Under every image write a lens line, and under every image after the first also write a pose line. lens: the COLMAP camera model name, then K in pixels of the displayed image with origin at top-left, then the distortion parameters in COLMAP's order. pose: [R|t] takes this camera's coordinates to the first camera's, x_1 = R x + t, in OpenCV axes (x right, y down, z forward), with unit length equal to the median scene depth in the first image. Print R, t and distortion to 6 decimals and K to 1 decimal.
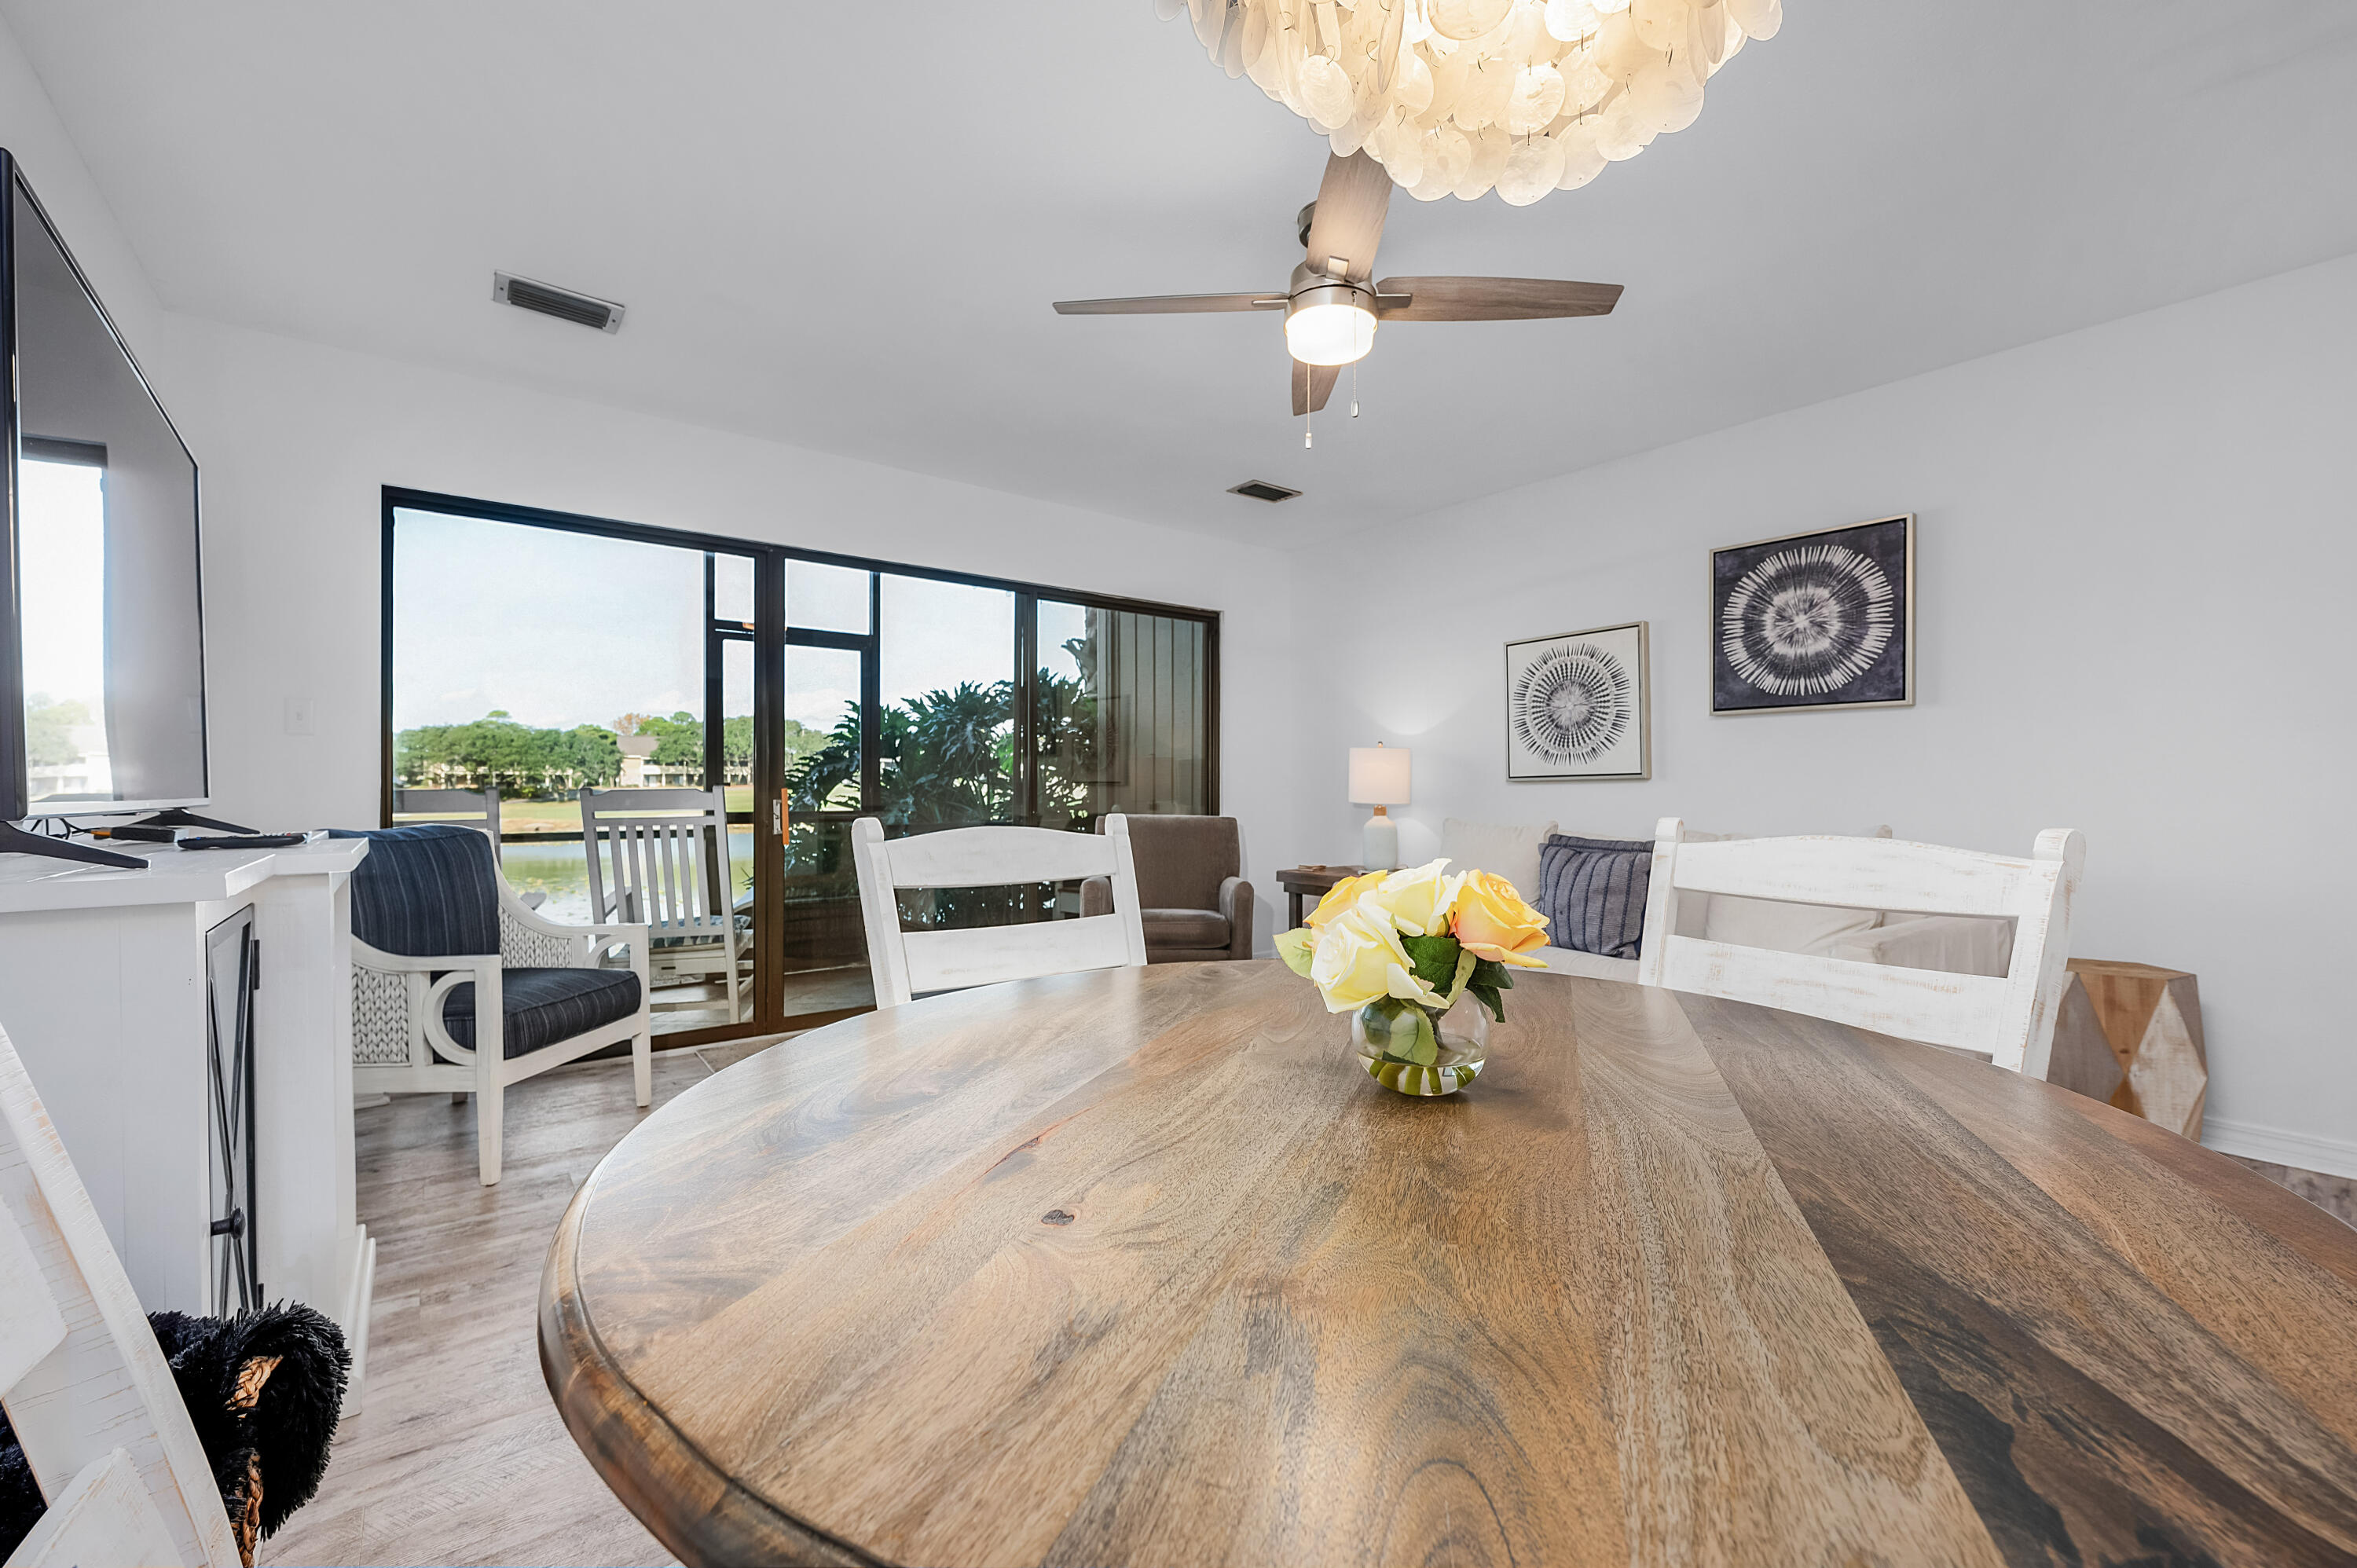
lens RADIAL K [[958.5, 0, 1193.4], [0, 958.5, 780.2], [0, 0, 1]] dist [-0.002723, 0.001241]
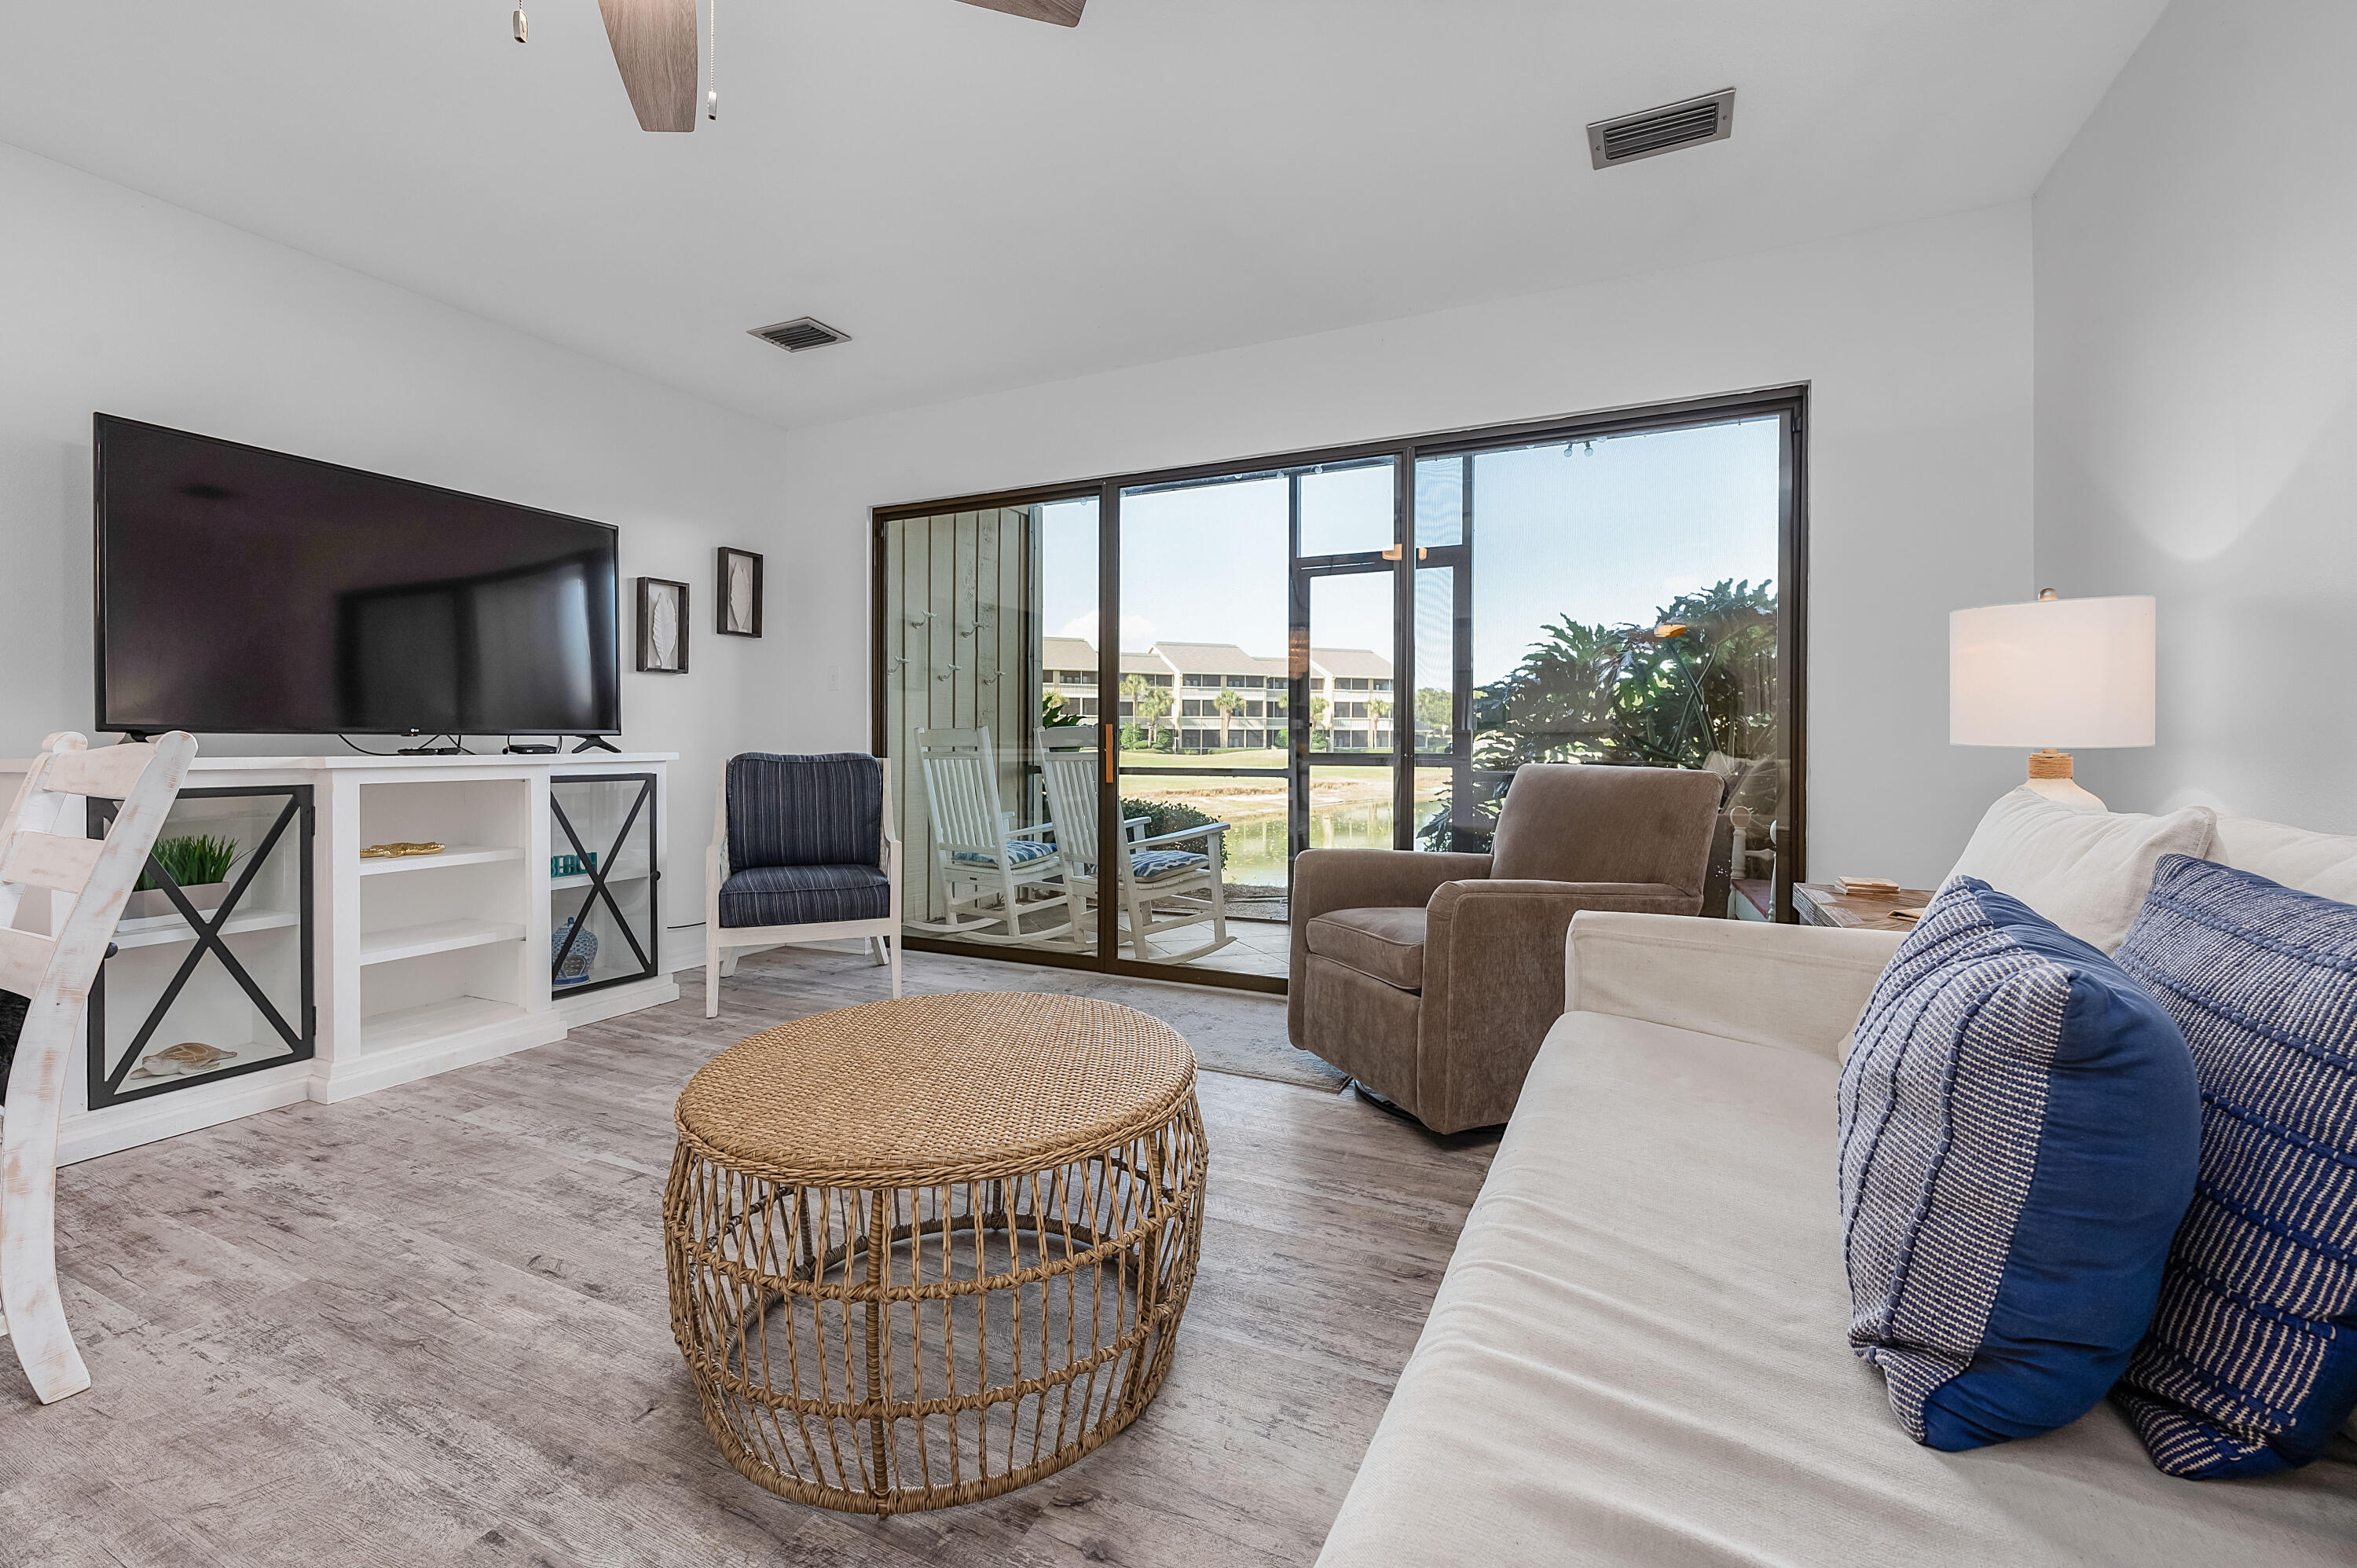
lens RADIAL K [[958.5, 0, 1184.9], [0, 958.5, 745.3], [0, 0, 1]] dist [-0.002723, 0.001241]
pose [[0.441429, 0.004728, -0.897284, 0.506753], [0.009476, 0.999906, 0.009931, 0.021516], [0.897246, -0.012887, 0.441343, 0.663399]]
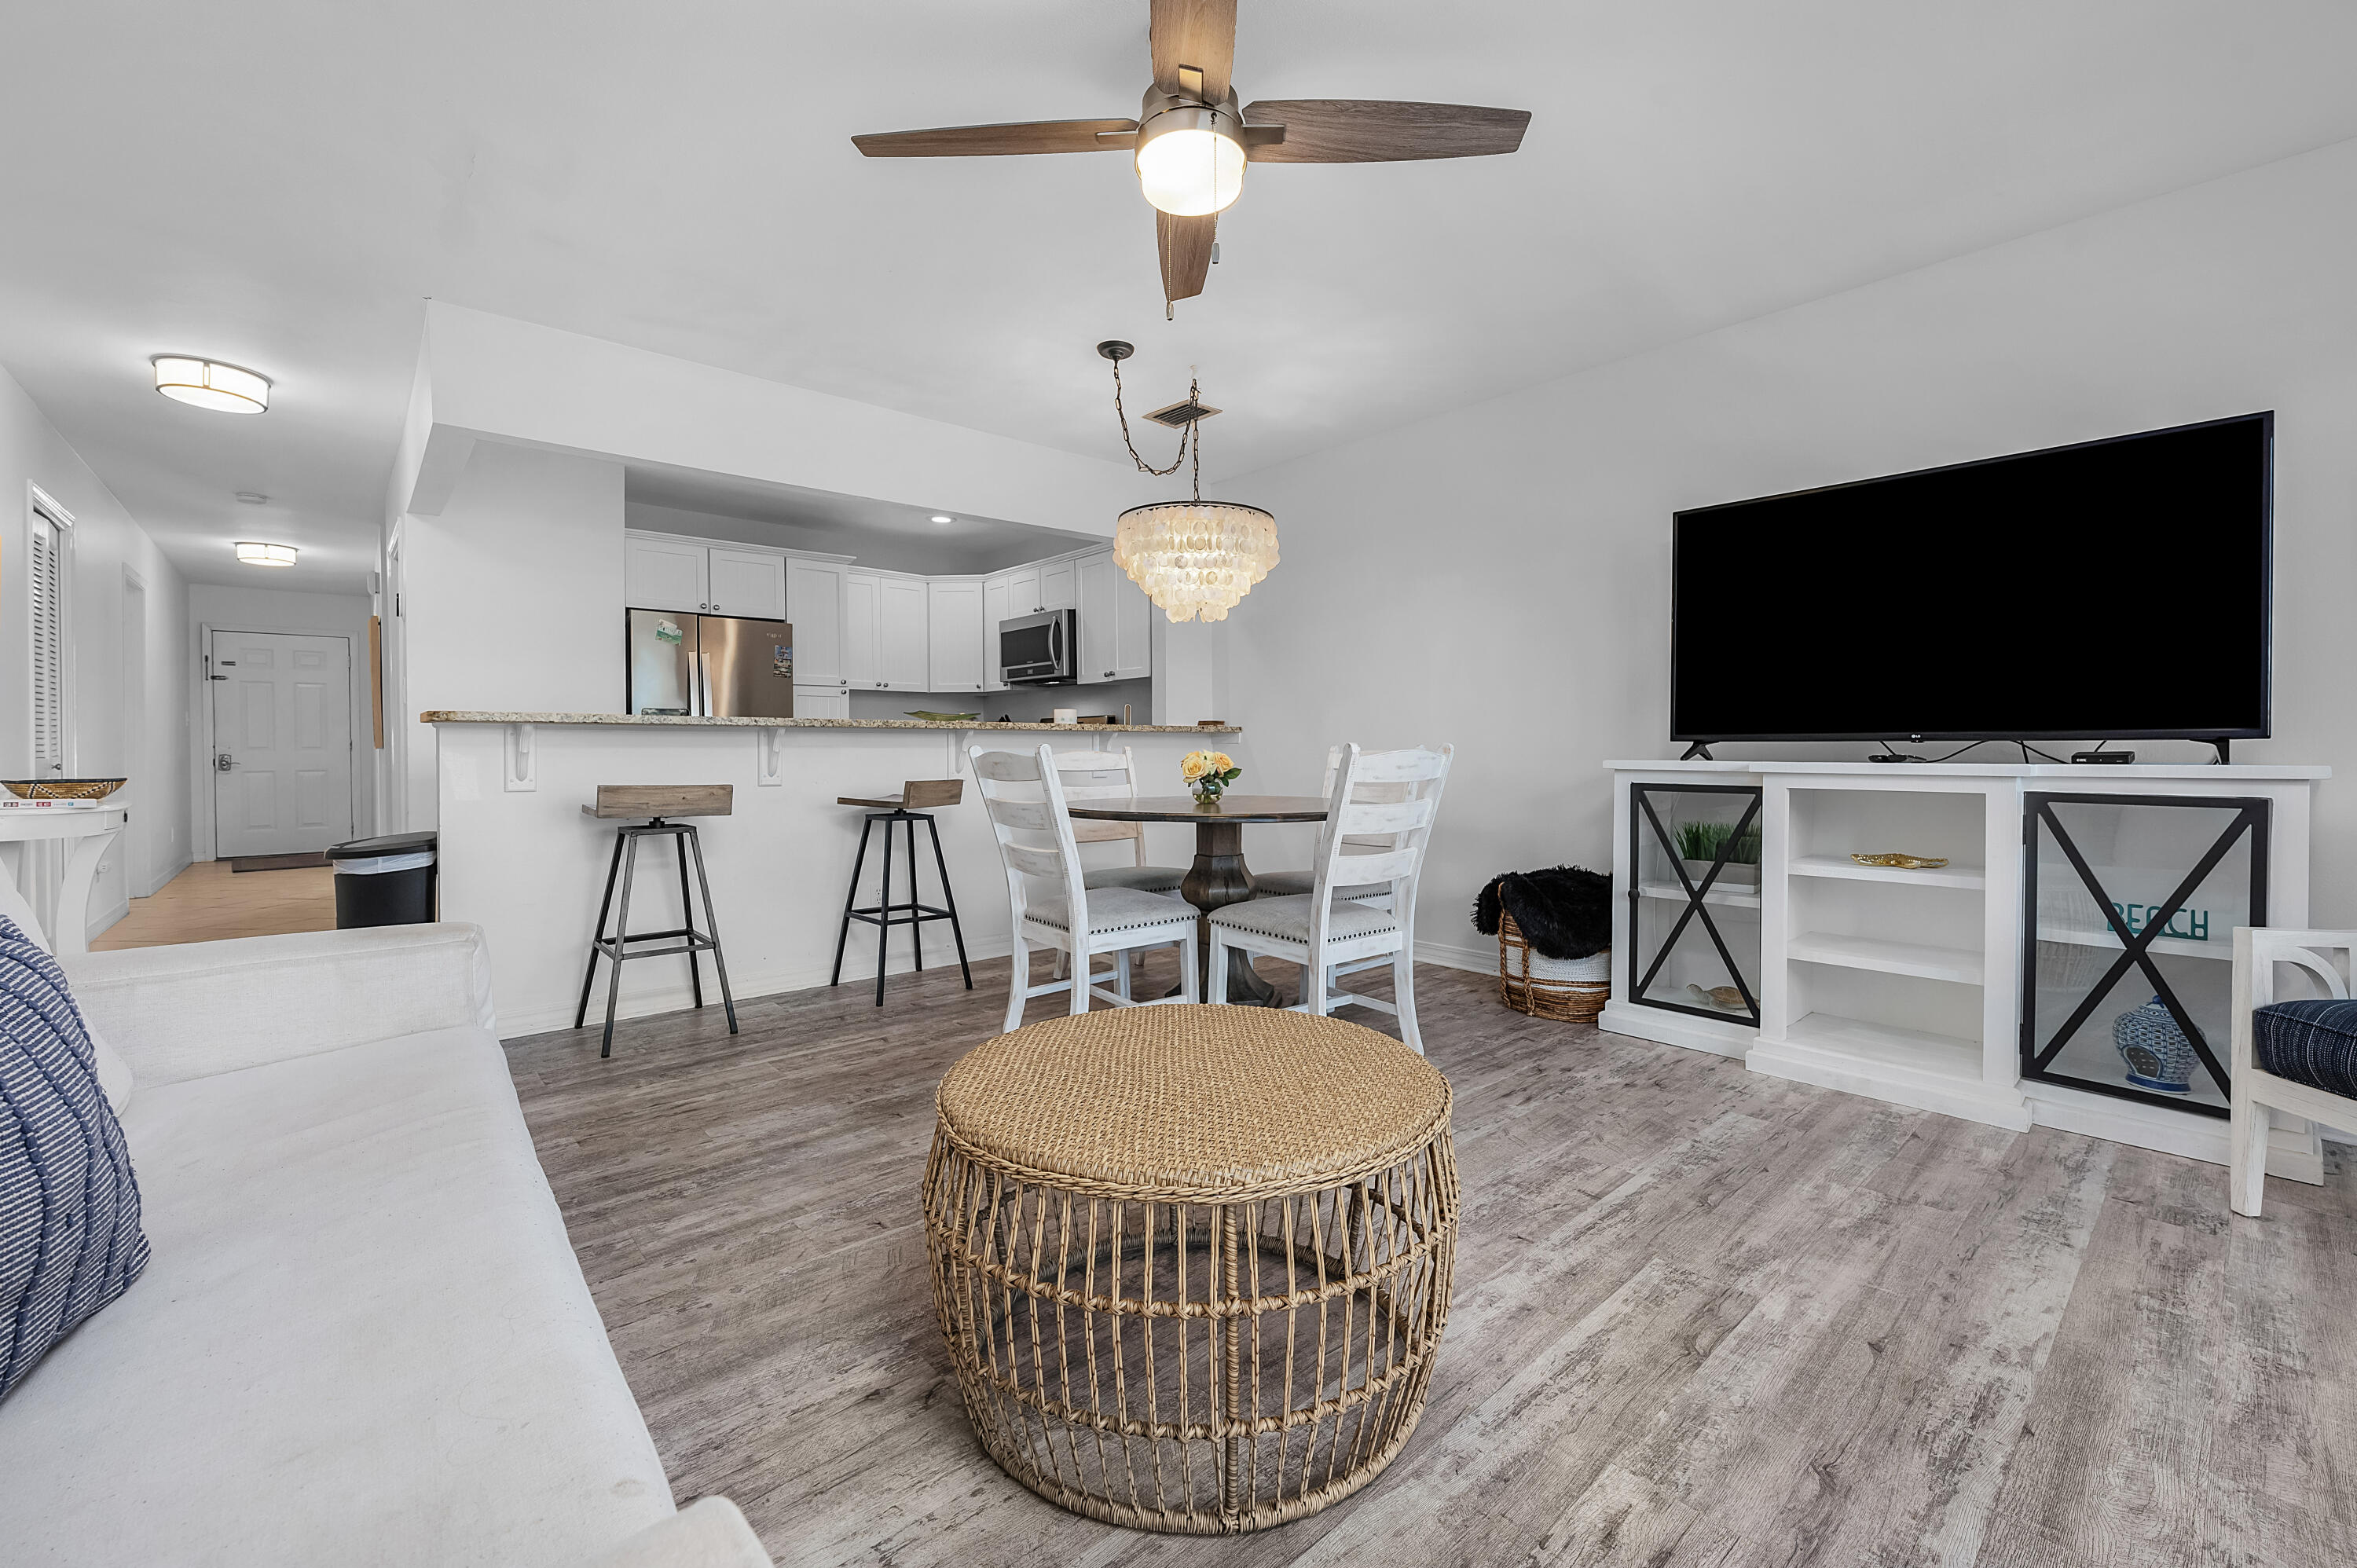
lens RADIAL K [[958.5, 0, 1180.0], [0, 958.5, 750.8], [0, 0, 1]] dist [-0.002723, 0.001241]
pose [[-0.998897, 0.002158, -0.046899, 0.121116], [0.002700, 0.999930, -0.011502, 0.029572], [0.046871, -0.011616, -0.998833, 1.156721]]
